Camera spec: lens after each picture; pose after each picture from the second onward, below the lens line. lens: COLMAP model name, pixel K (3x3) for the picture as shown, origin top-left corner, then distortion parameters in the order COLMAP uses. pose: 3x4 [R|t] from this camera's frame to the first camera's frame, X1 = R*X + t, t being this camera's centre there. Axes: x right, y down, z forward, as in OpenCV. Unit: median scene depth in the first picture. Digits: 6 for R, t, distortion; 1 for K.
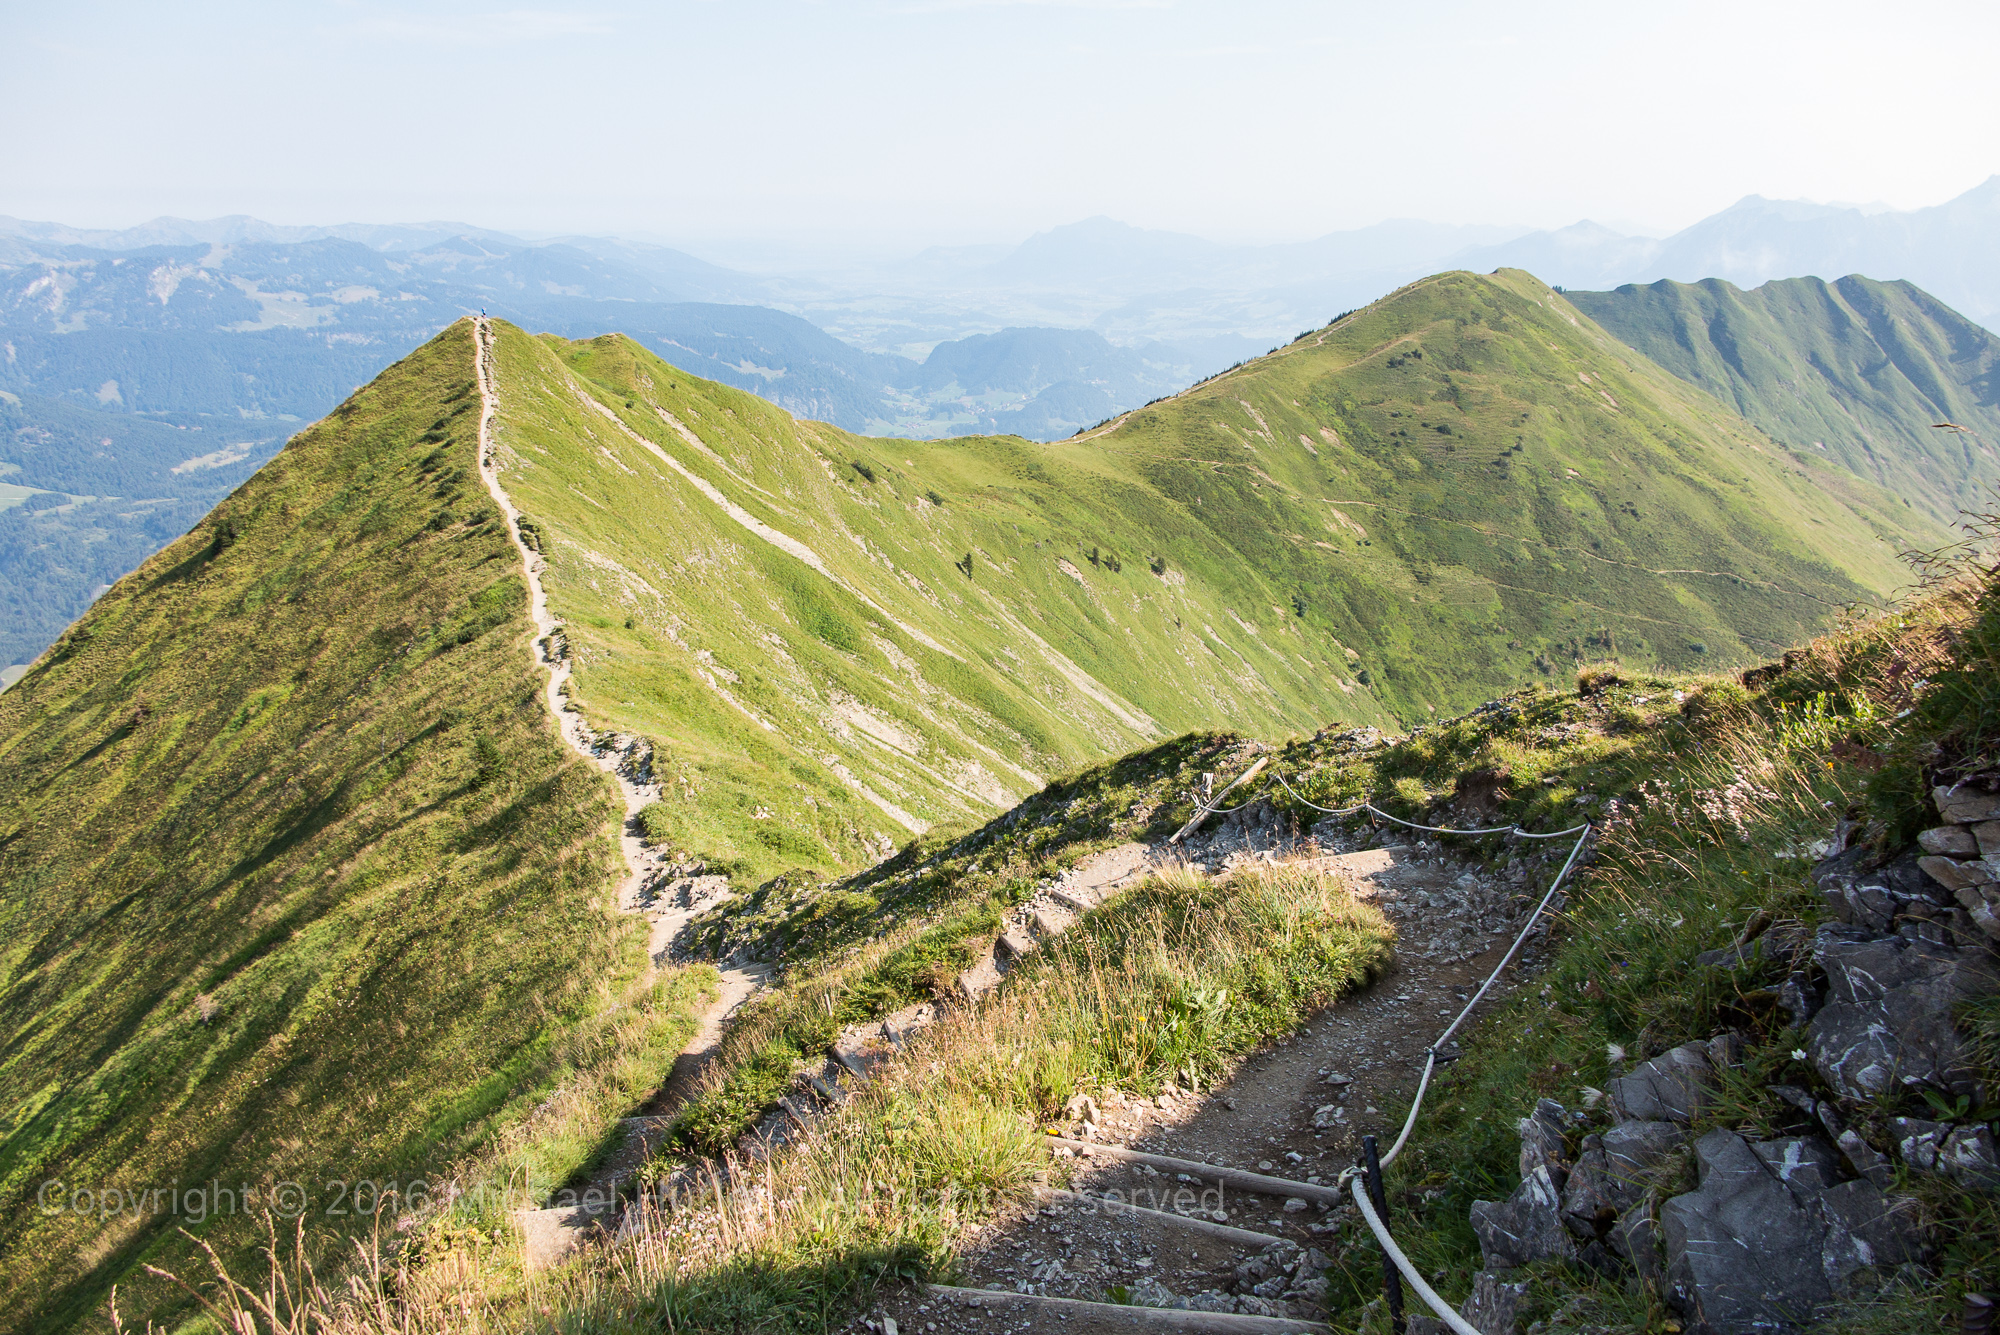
lens RADIAL K [[1404.6, 0, 998.2], [0, 1404.6, 670.7], [0, 0, 1]] dist [0.032352, 0.008167]
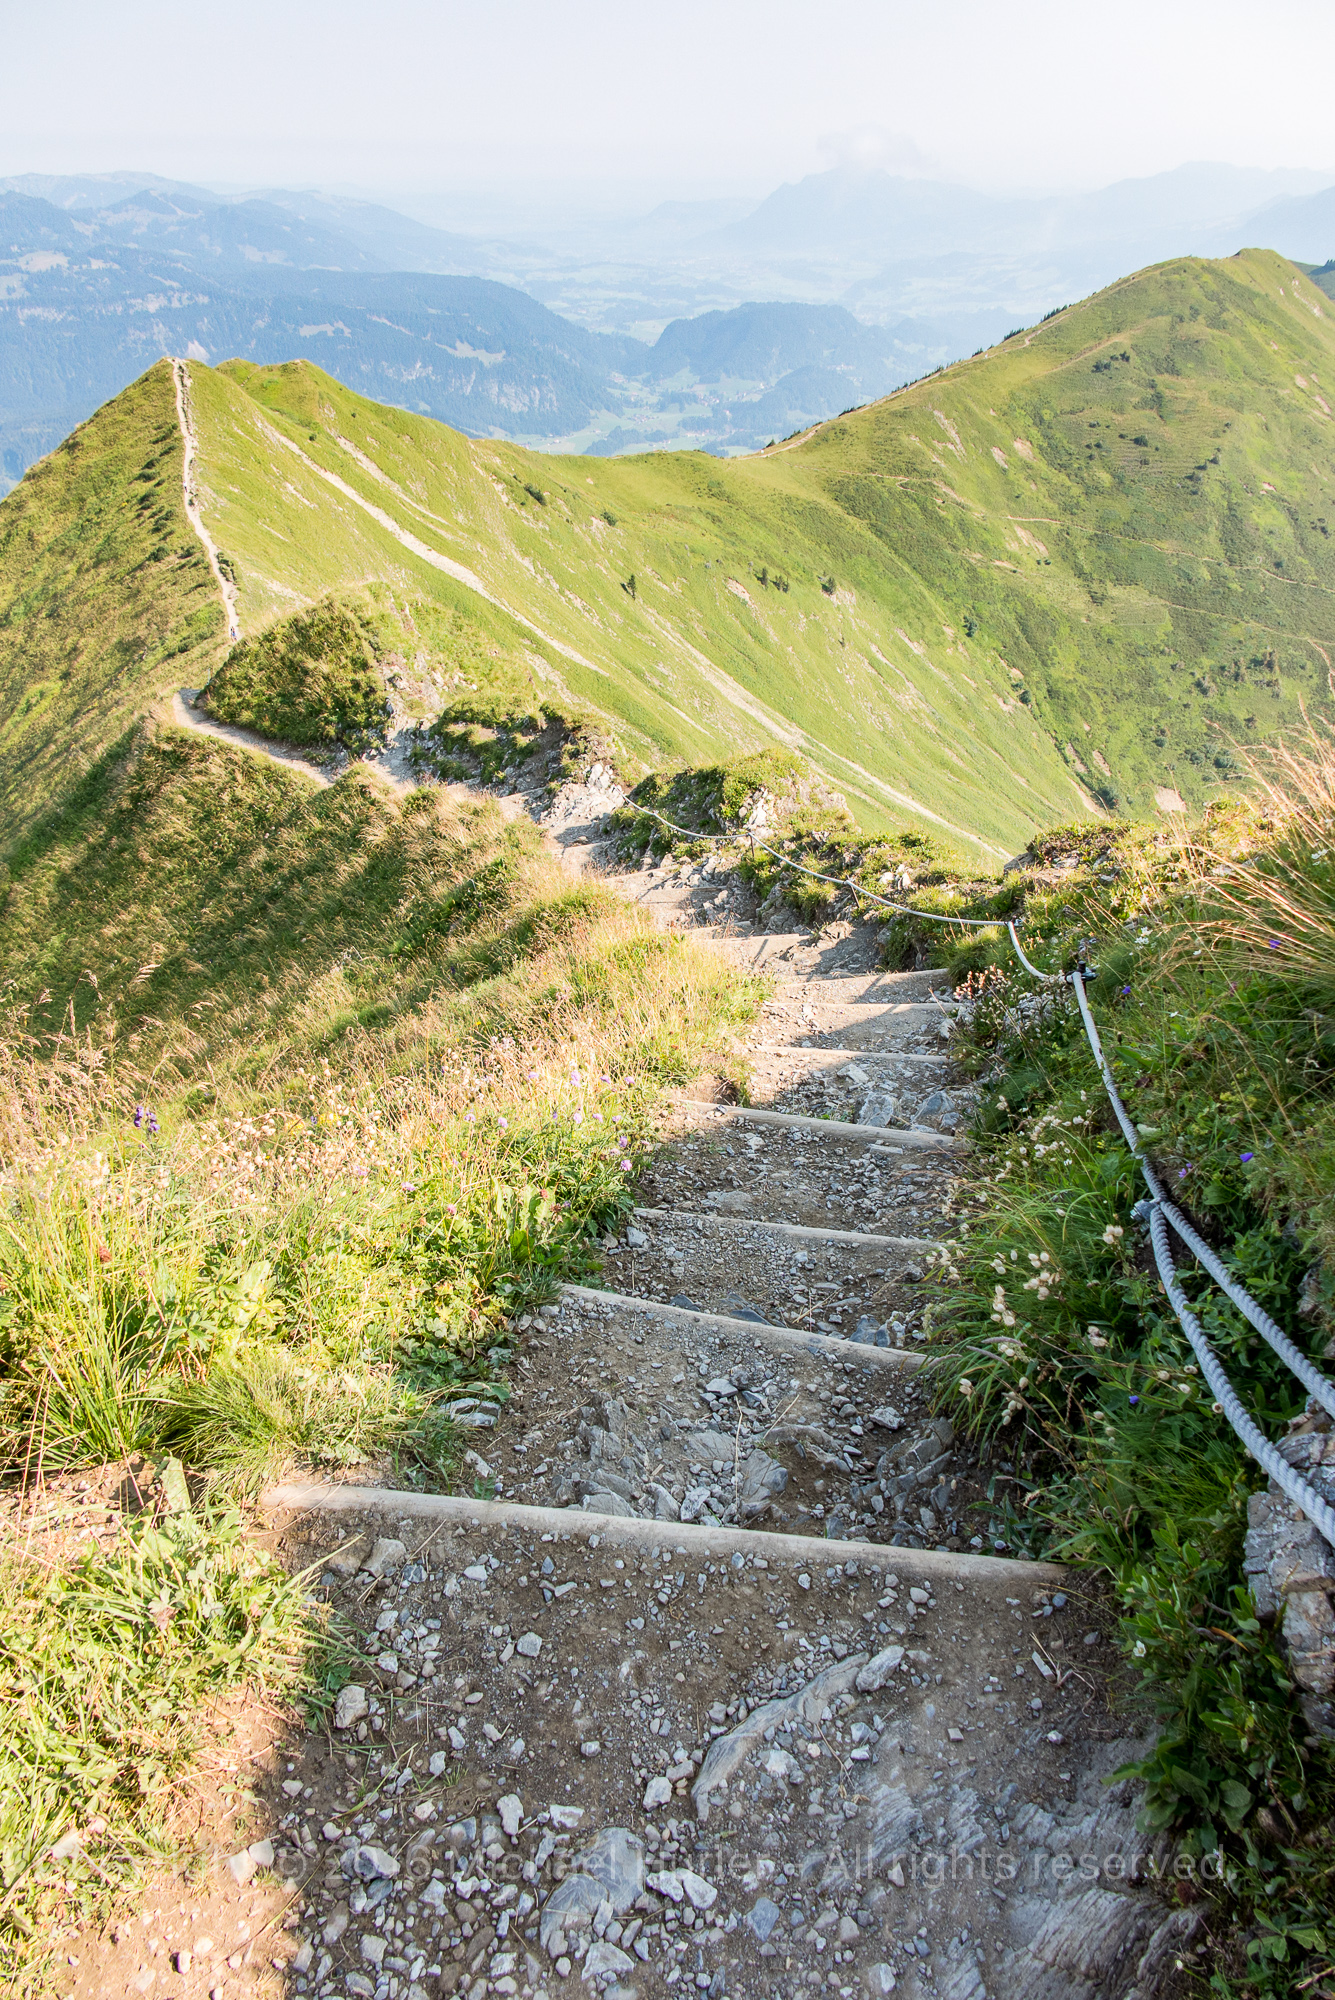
lens RADIAL K [[1404.6, 0, 661.2], [0, 1404.6, 1018.7], [0, 0, 1]] dist [0.032352, 0.008167]
pose [[0.998868, 0.021917, -0.042208, 0.039178], [-0.011763, 0.973760, 0.227273, 0.002516], [0.046082, -0.226520, 0.972916, -0.102358]]
